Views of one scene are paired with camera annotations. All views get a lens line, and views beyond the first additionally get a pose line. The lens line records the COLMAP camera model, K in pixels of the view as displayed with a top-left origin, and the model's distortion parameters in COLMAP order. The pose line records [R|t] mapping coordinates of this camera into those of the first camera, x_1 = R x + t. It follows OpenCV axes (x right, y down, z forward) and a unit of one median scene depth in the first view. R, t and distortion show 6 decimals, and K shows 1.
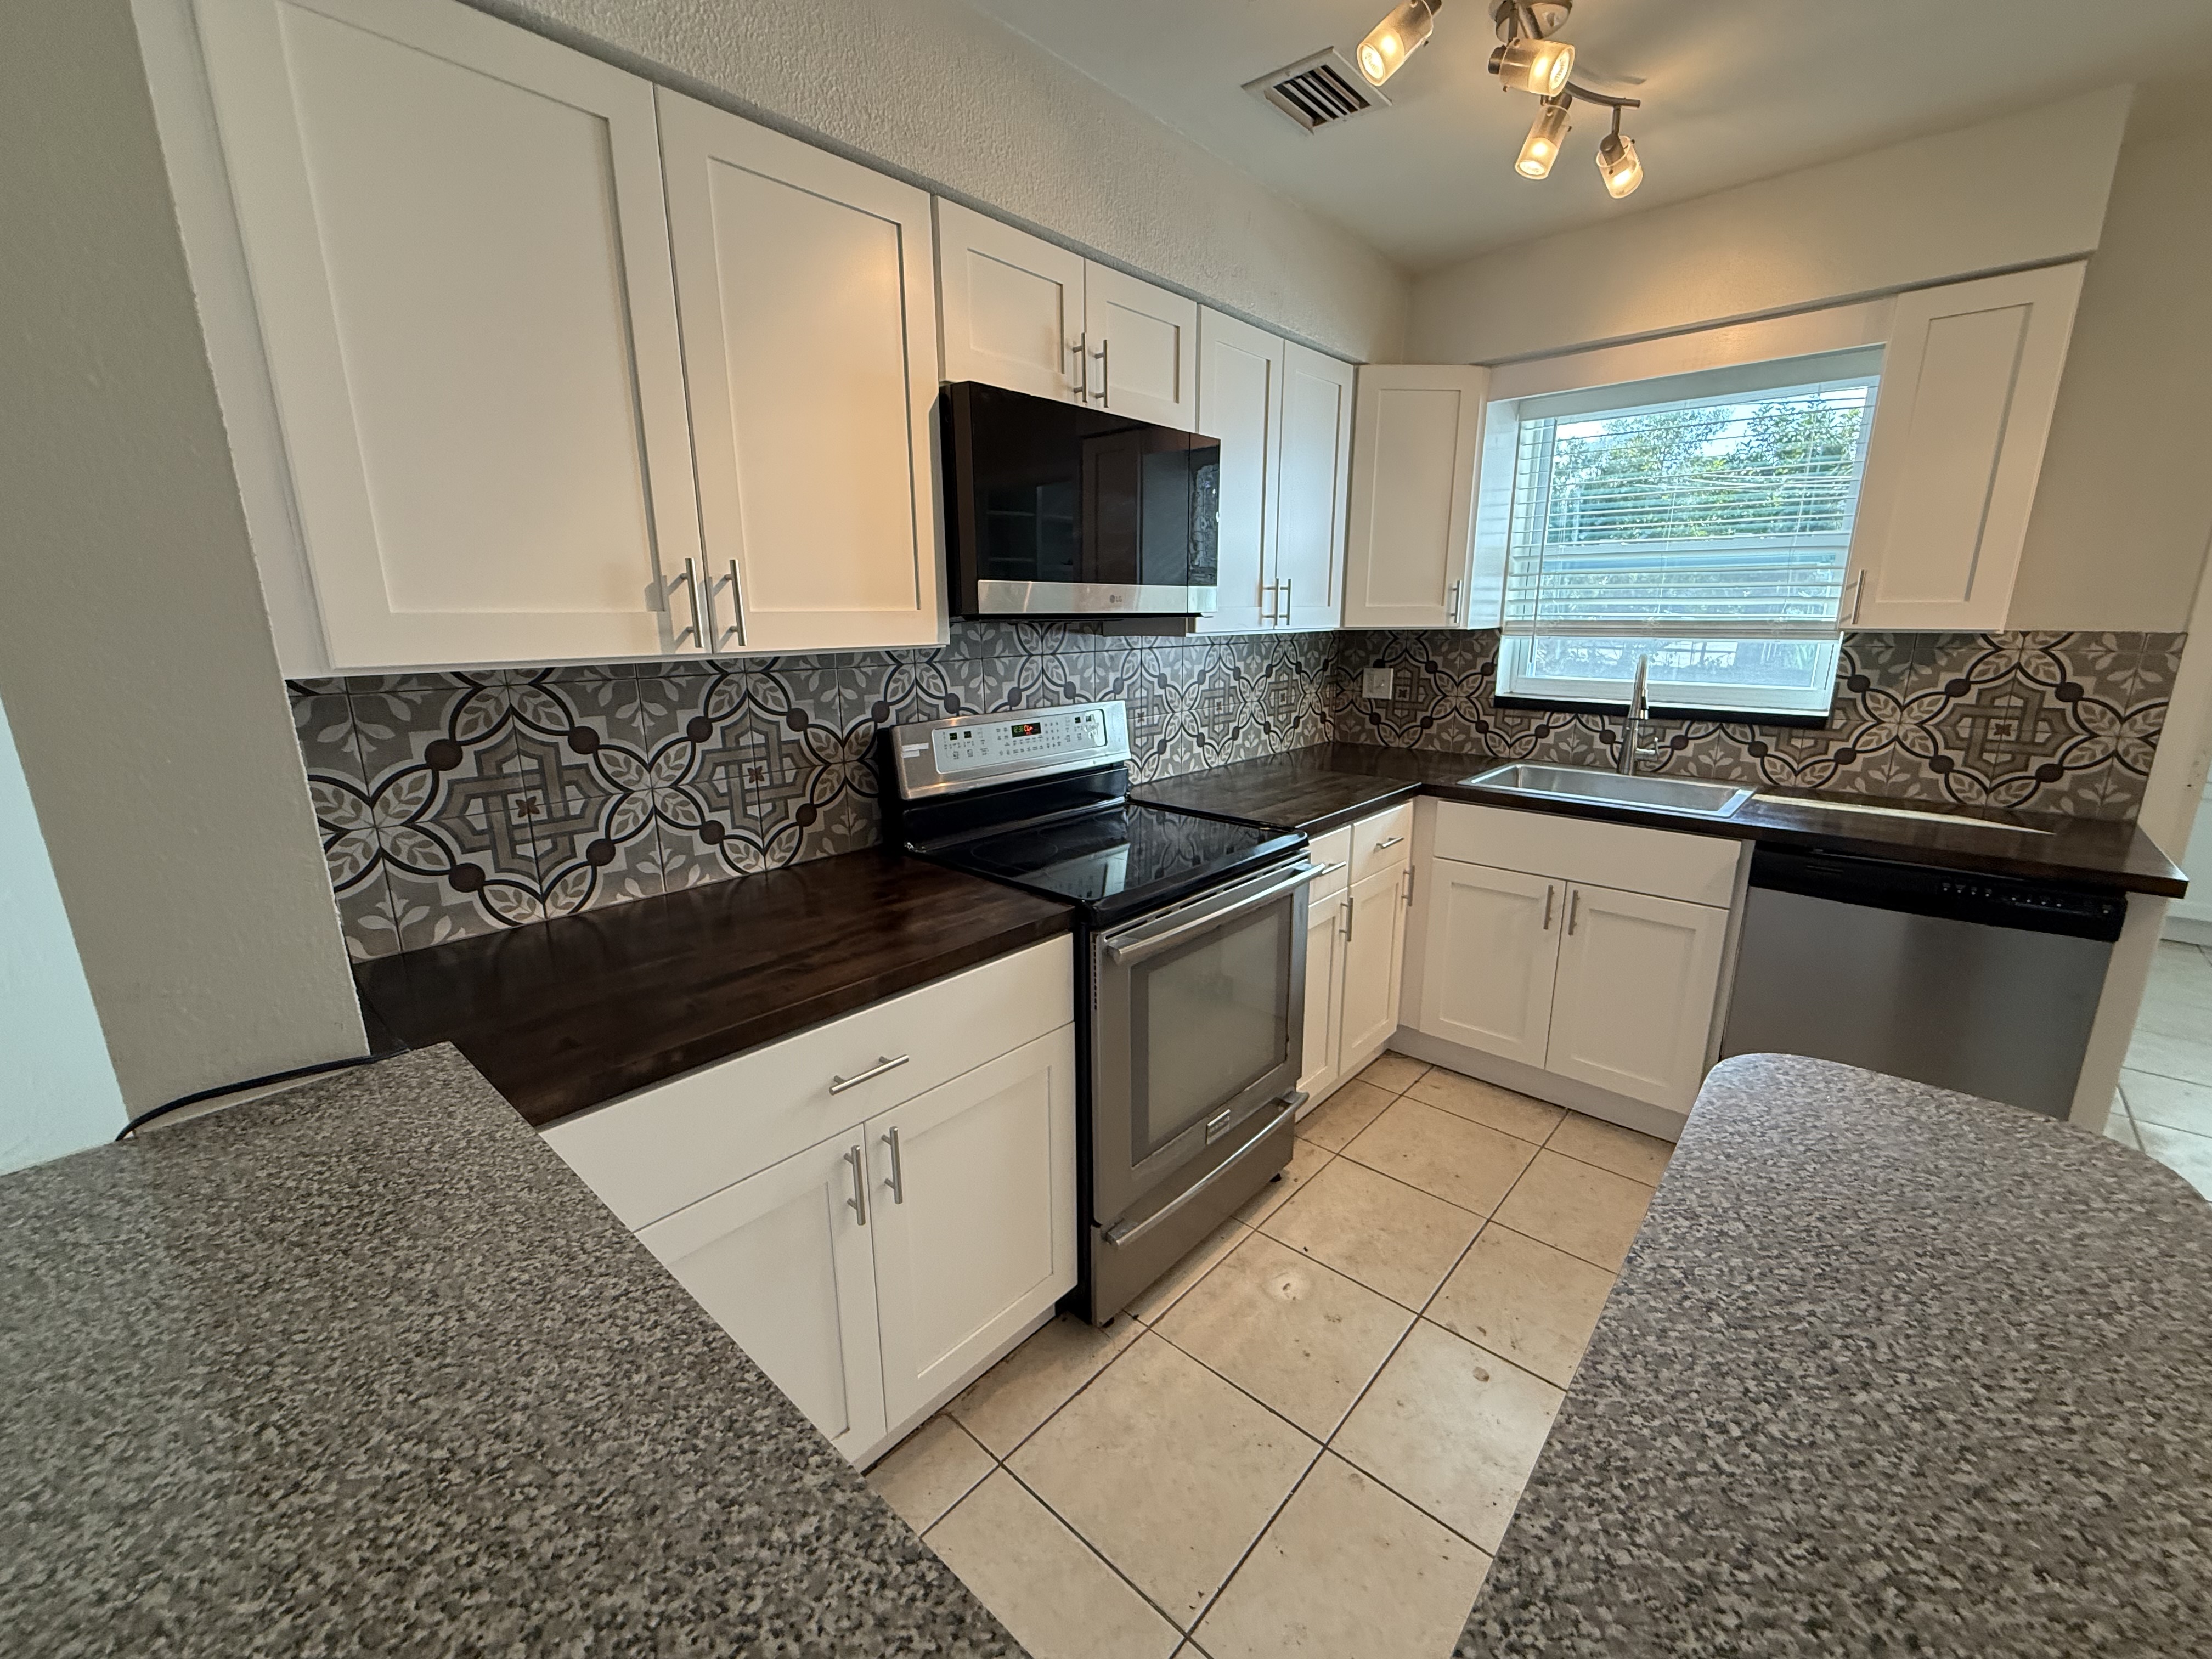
lens RADIAL K [[882.7, 0, 1104.0], [0, 882.7, 822.1], [0, 0, 1]] dist [-0.001991, -0.000297]
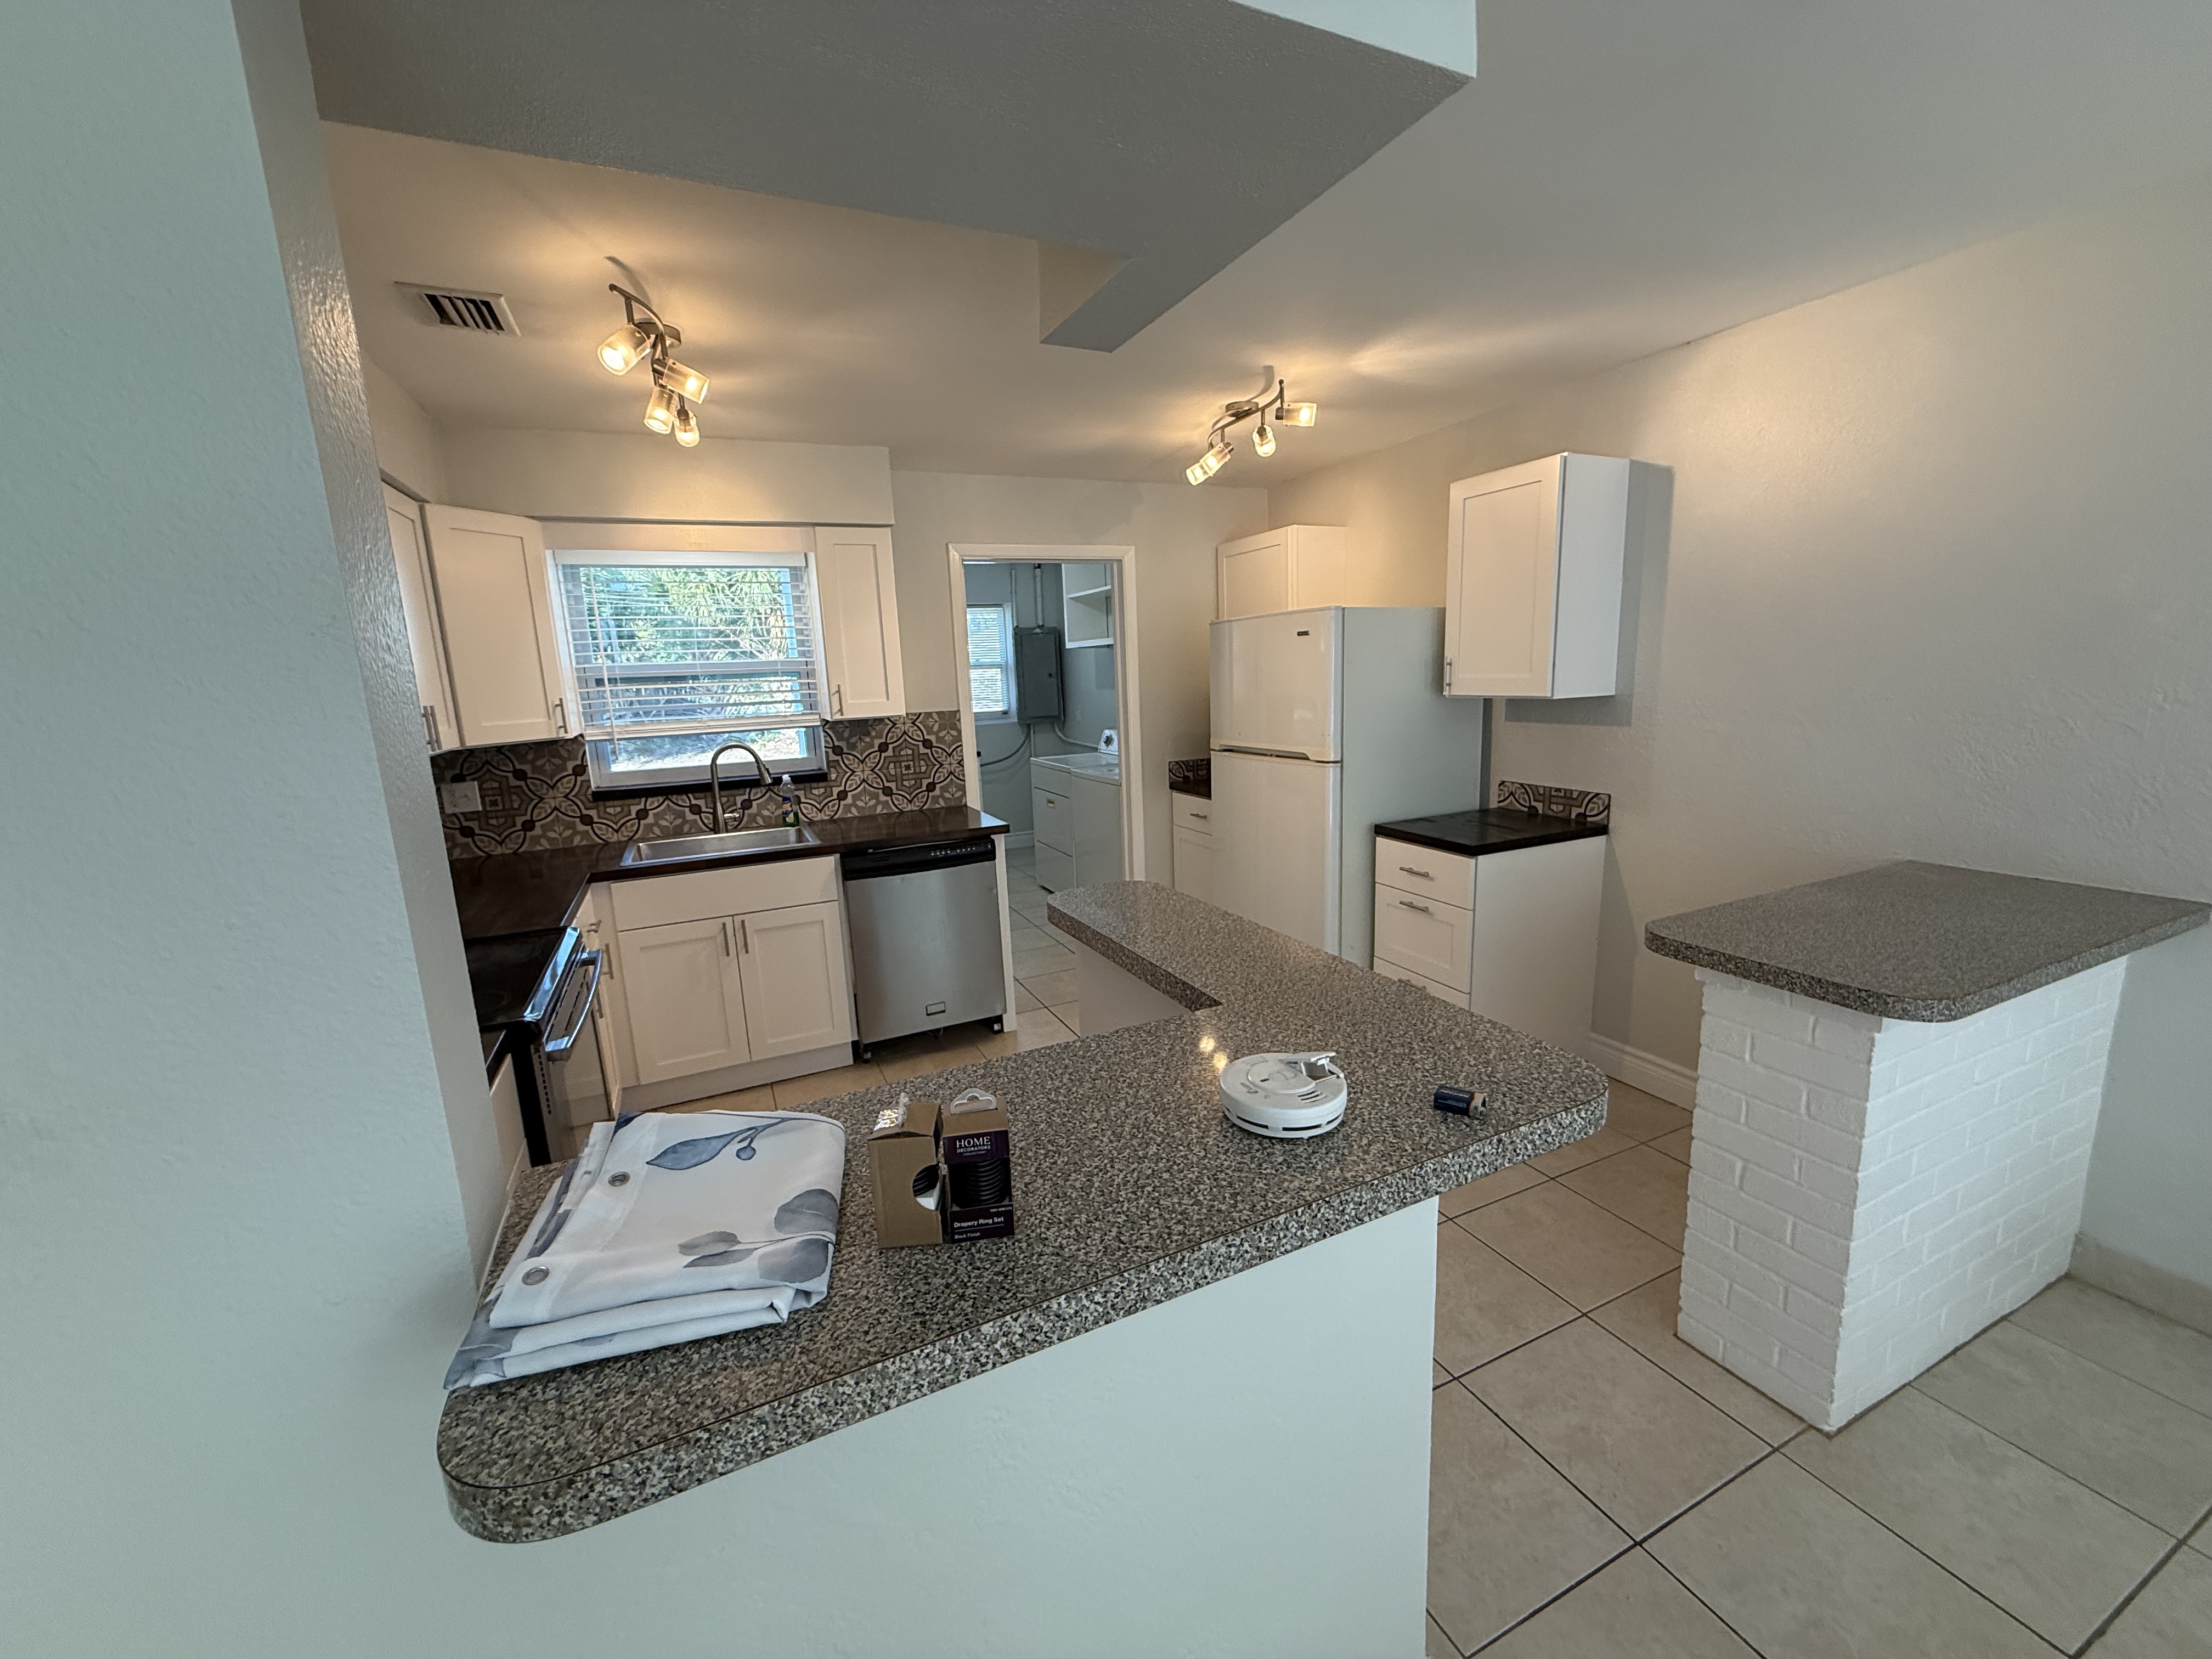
lens RADIAL K [[882.7, 0, 1115.4], [0, 882.7, 828.5], [0, 0, 1]] dist [-0.001991, -0.000297]
pose [[0.383129, -0.180505, 0.905886, -0.488131], [0.251765, 0.963995, 0.085604, -0.033329], [-0.888722, 0.195274, 0.414779, -0.102597]]
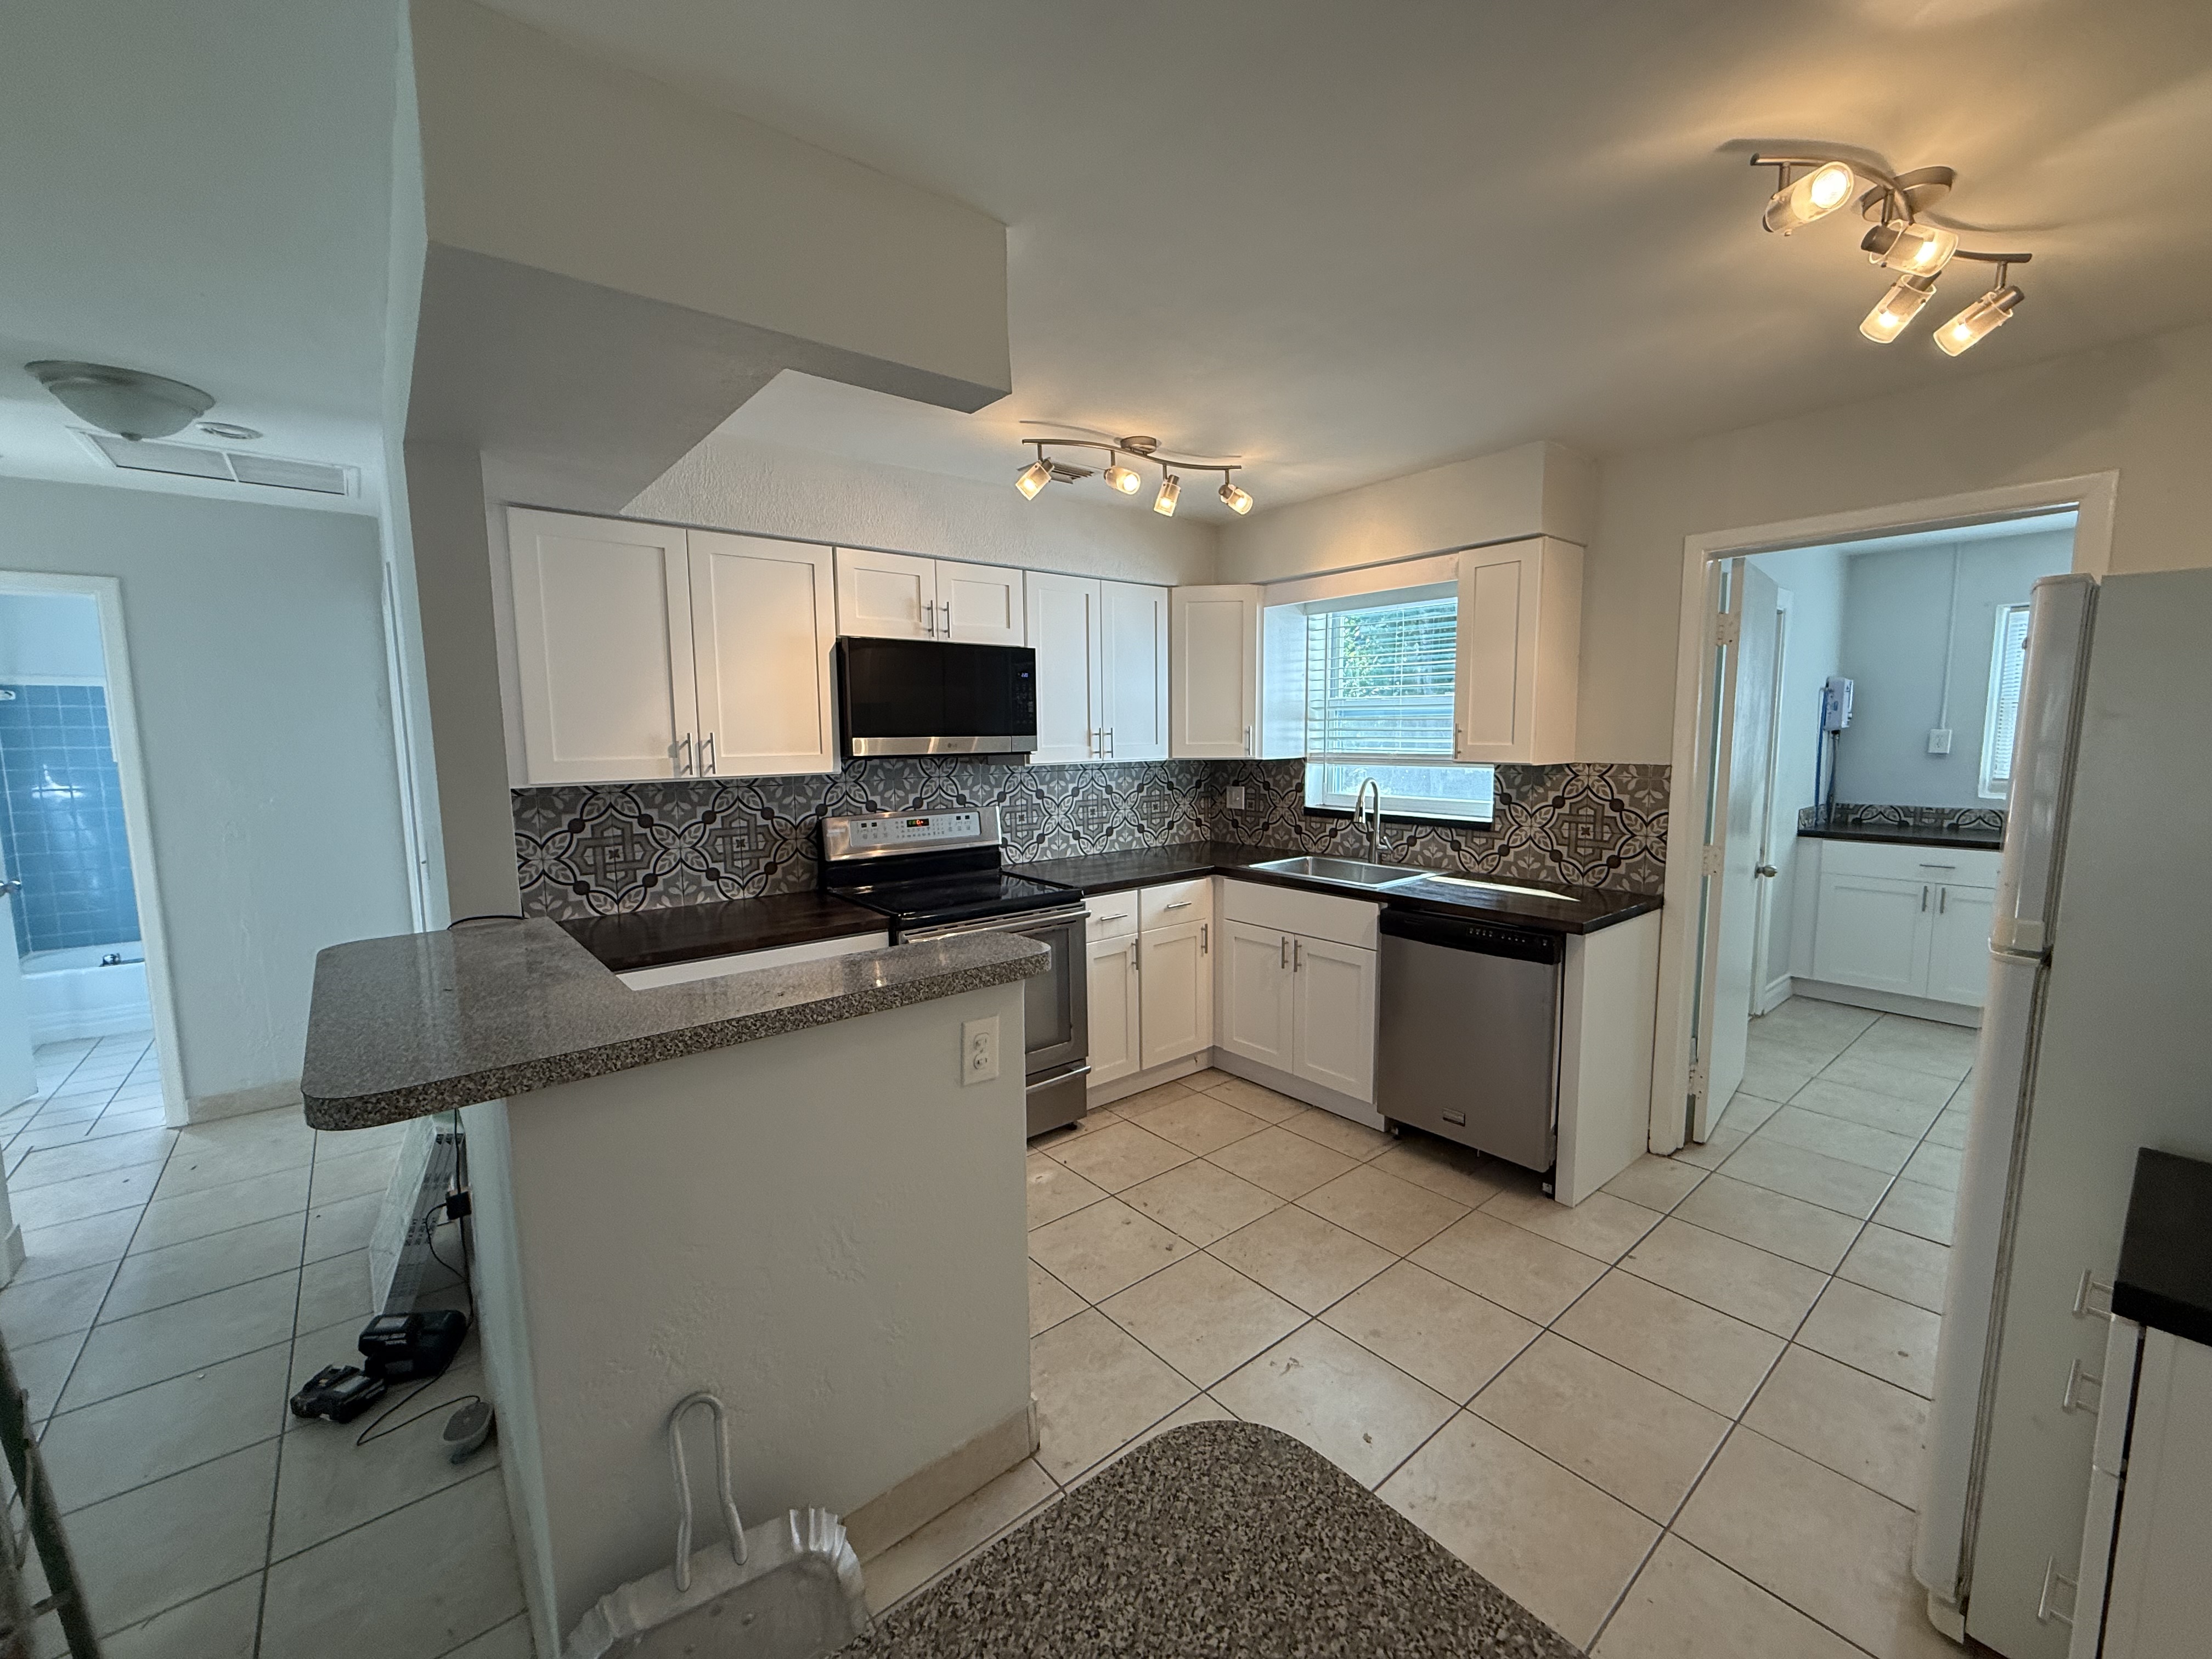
lens RADIAL K [[882.7, 0, 1111.2], [0, 882.7, 826.3], [0, 0, 1]] dist [-0.001991, -0.000297]
pose [[0.989282, 0.011853, -0.145538, 0.490827], [-0.029919, 0.992008, -0.122576, 0.087529], [0.142922, 0.125617, 0.981730, -0.525247]]
